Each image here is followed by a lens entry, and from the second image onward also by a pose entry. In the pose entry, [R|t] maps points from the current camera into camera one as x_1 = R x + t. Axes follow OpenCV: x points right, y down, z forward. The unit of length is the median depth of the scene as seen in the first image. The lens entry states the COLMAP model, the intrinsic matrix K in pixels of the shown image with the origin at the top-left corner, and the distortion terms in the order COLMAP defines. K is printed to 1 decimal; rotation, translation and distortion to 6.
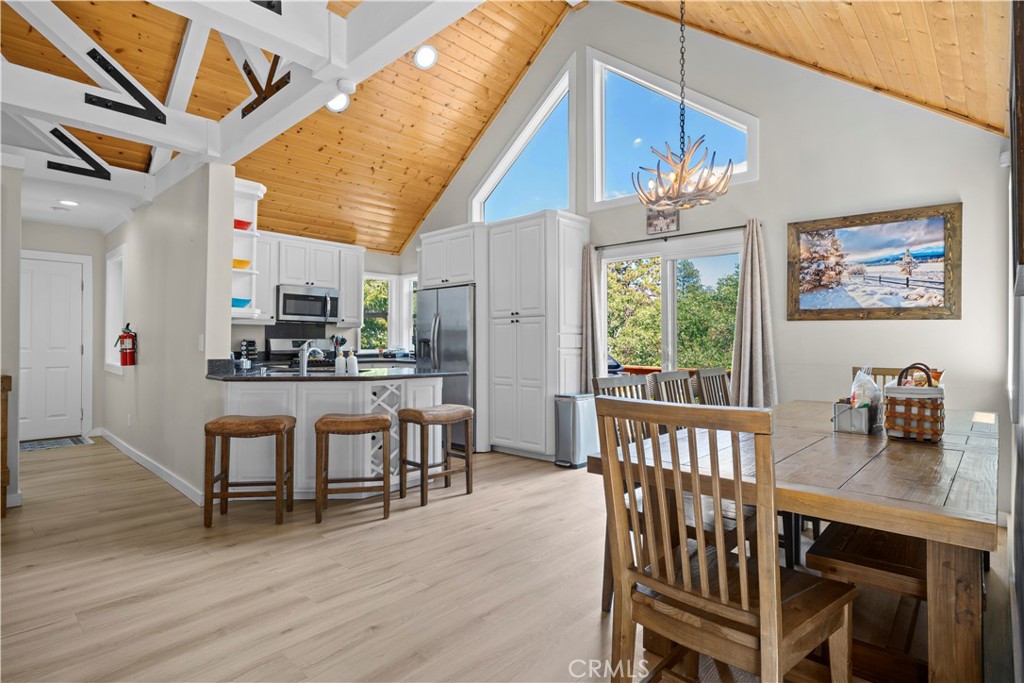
lens RADIAL K [[525.4, 0, 511.2], [0, 525.4, 339.4], [0, 0, 1]] dist [-0.003179, -0.001266]
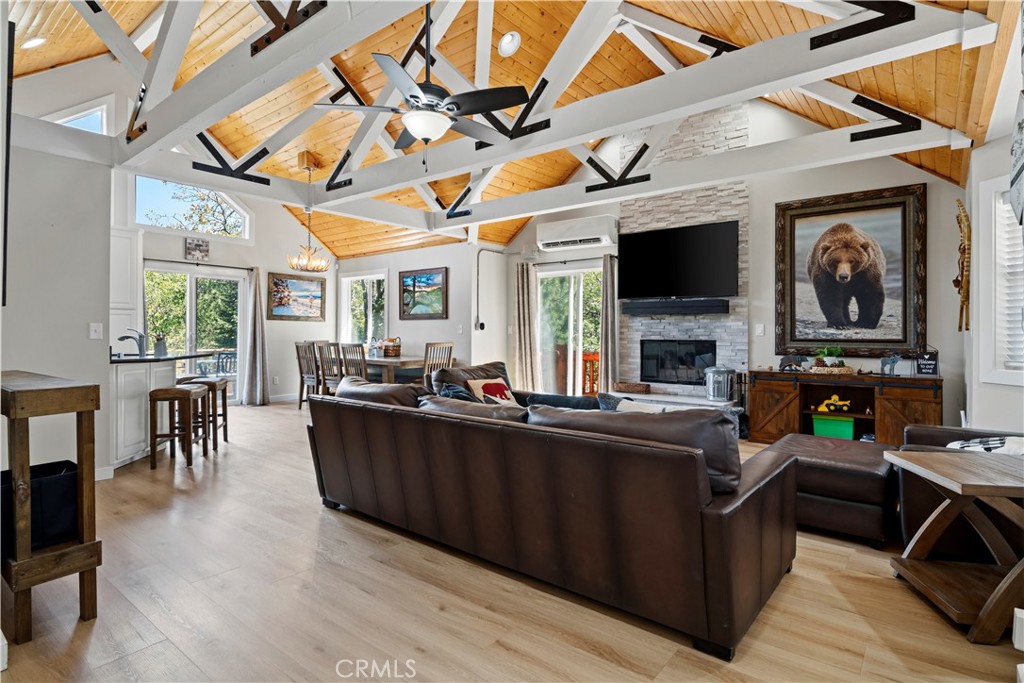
lens RADIAL K [[525.4, 0, 511.9], [0, 525.4, 335.5], [0, 0, 1]] dist [-0.003179, -0.001266]
pose [[-0.086689, -0.009718, 0.996188, -1.696600], [-0.008760, 0.999921, 0.008992, -0.001577], [-0.996197, -0.007947, -0.086767, 0.247688]]
